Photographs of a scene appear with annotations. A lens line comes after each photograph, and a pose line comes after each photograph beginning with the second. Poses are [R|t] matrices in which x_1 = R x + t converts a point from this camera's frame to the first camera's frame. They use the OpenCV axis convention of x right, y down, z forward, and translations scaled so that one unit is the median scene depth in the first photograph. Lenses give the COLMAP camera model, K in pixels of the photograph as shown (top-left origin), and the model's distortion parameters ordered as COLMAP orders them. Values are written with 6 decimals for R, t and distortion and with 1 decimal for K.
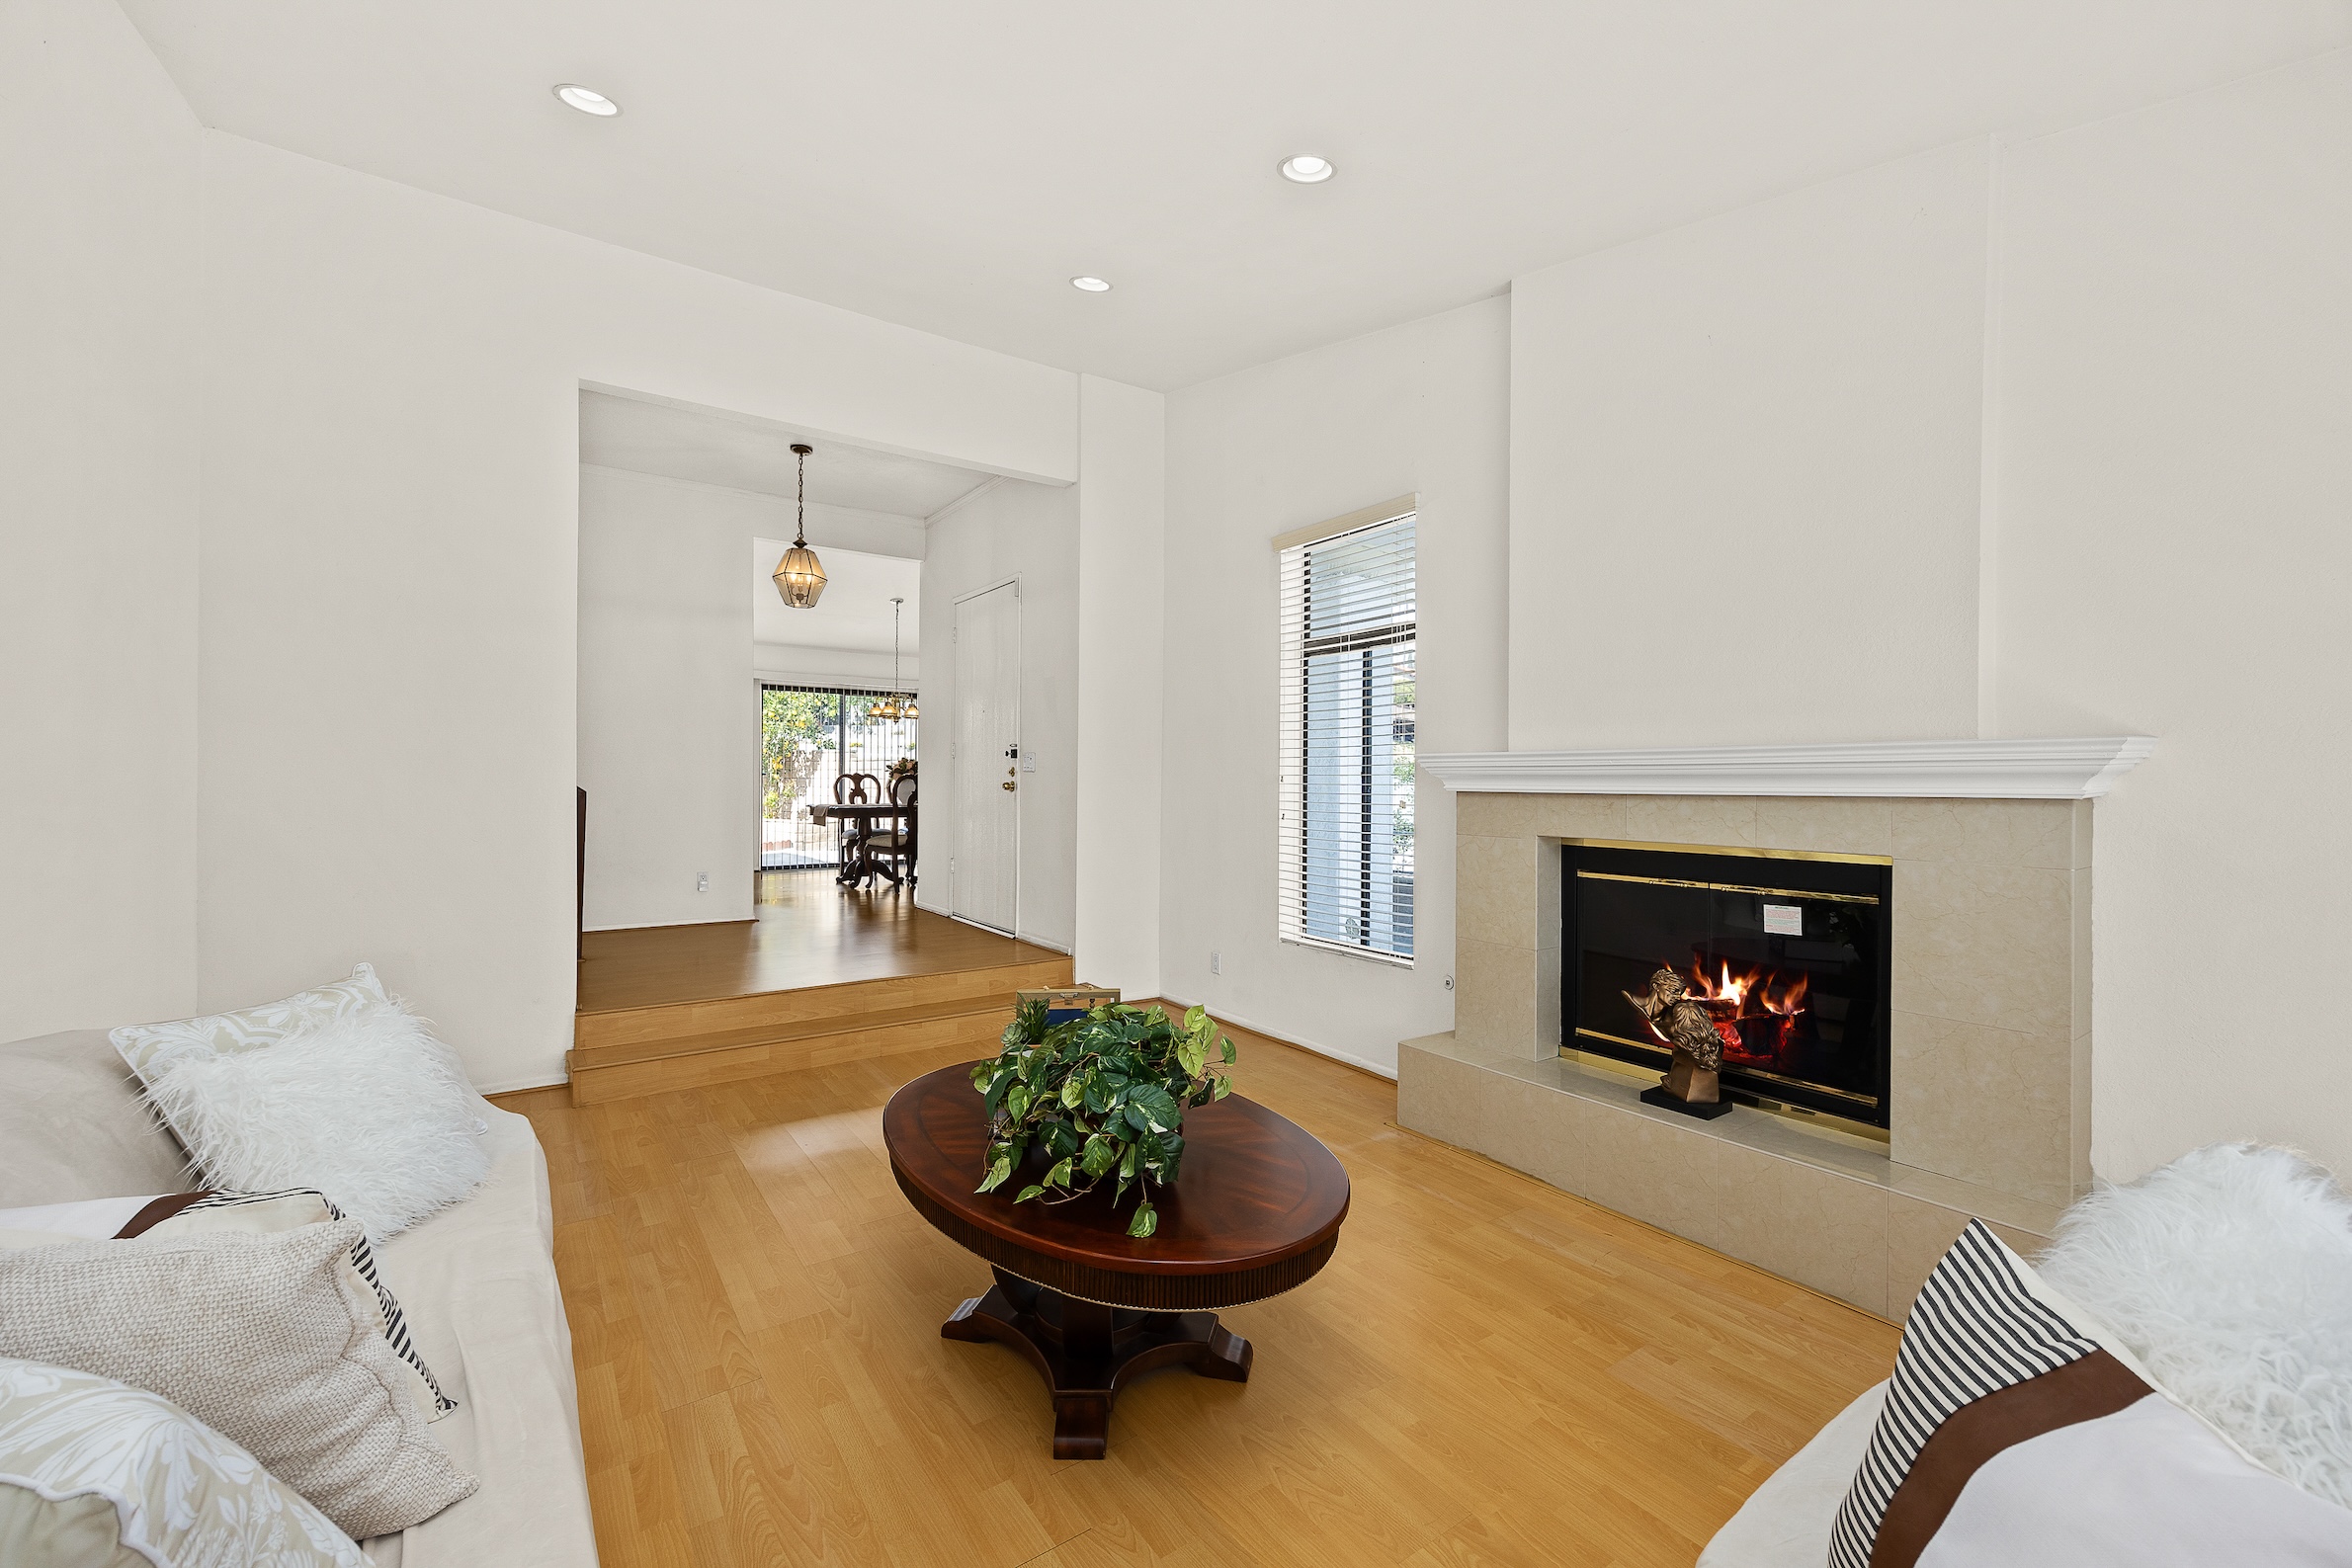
lens RADIAL K [[898.3, 0, 1175.8], [0, 898.3, 775.4], [0, 0, 1]] dist [0.000437, 0.000351]
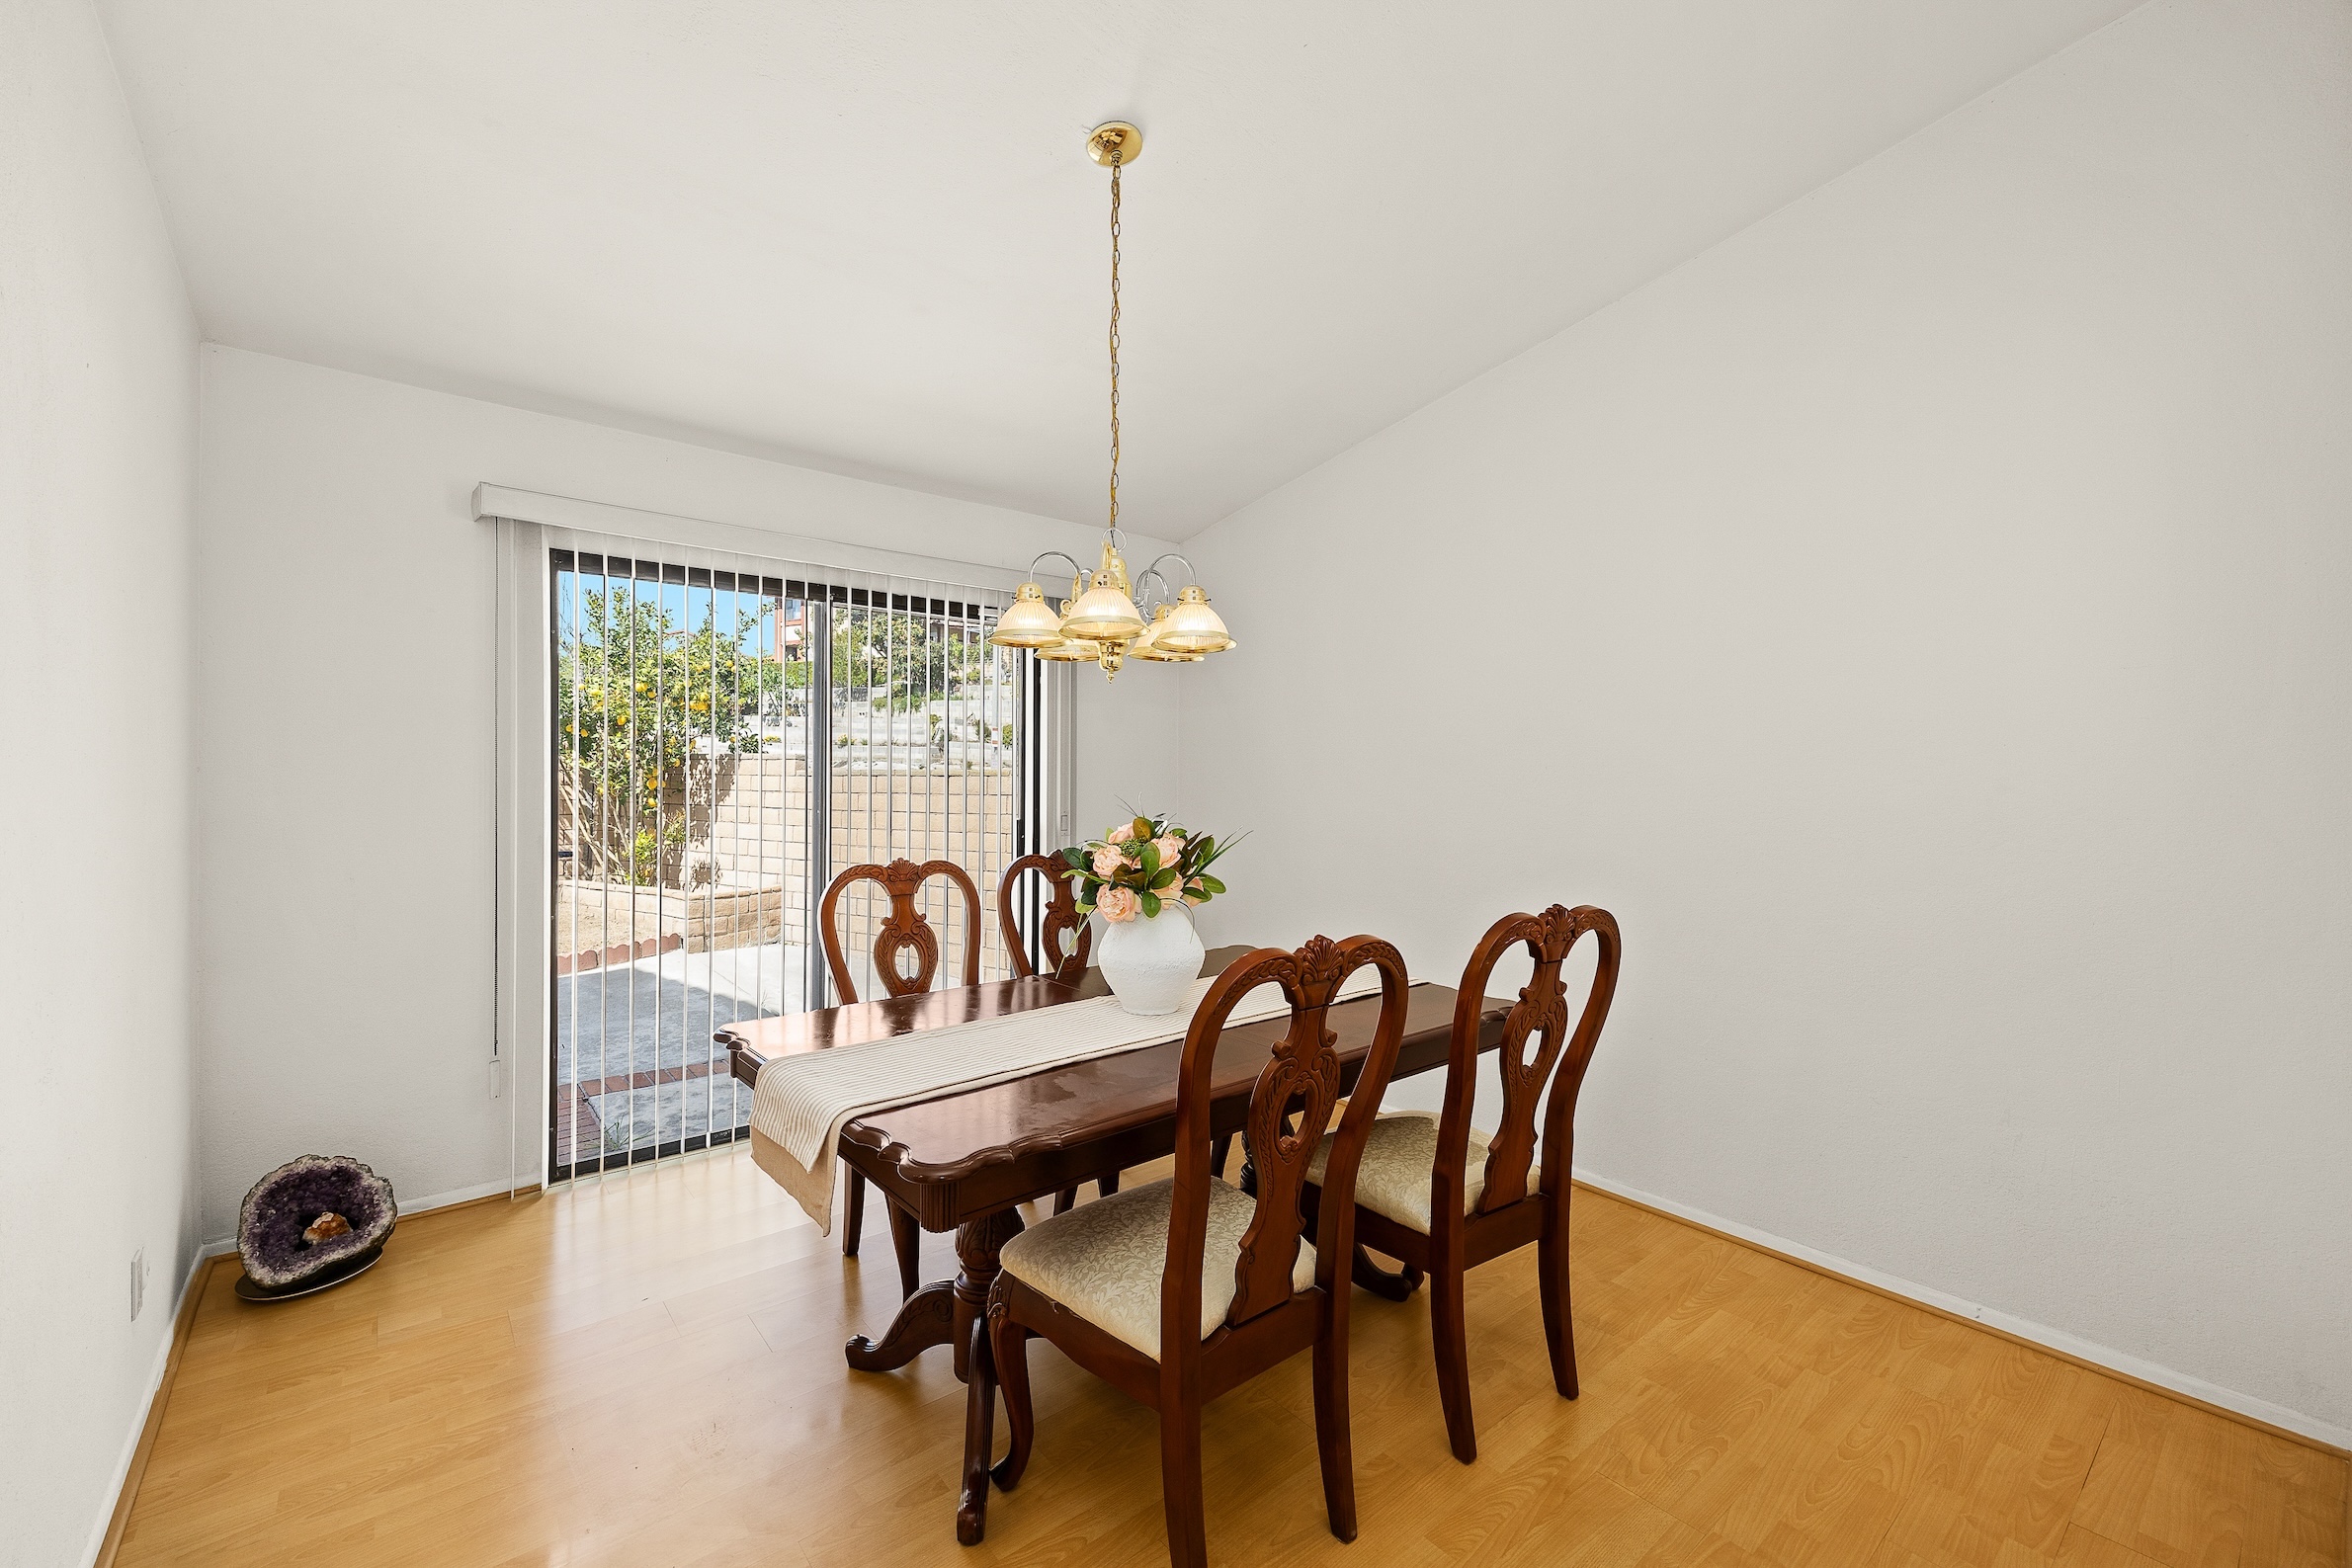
lens RADIAL K [[898.3, 0, 1175.8], [0, 898.3, 775.4], [0, 0, 1]] dist [0.000437, 0.000351]
pose [[0.995980, -0.001962, 0.089552, -0.273055], [0.001327, 0.999974, 0.007141, -0.028688], [-0.089564, -0.006993, 0.995957, 0.661553]]
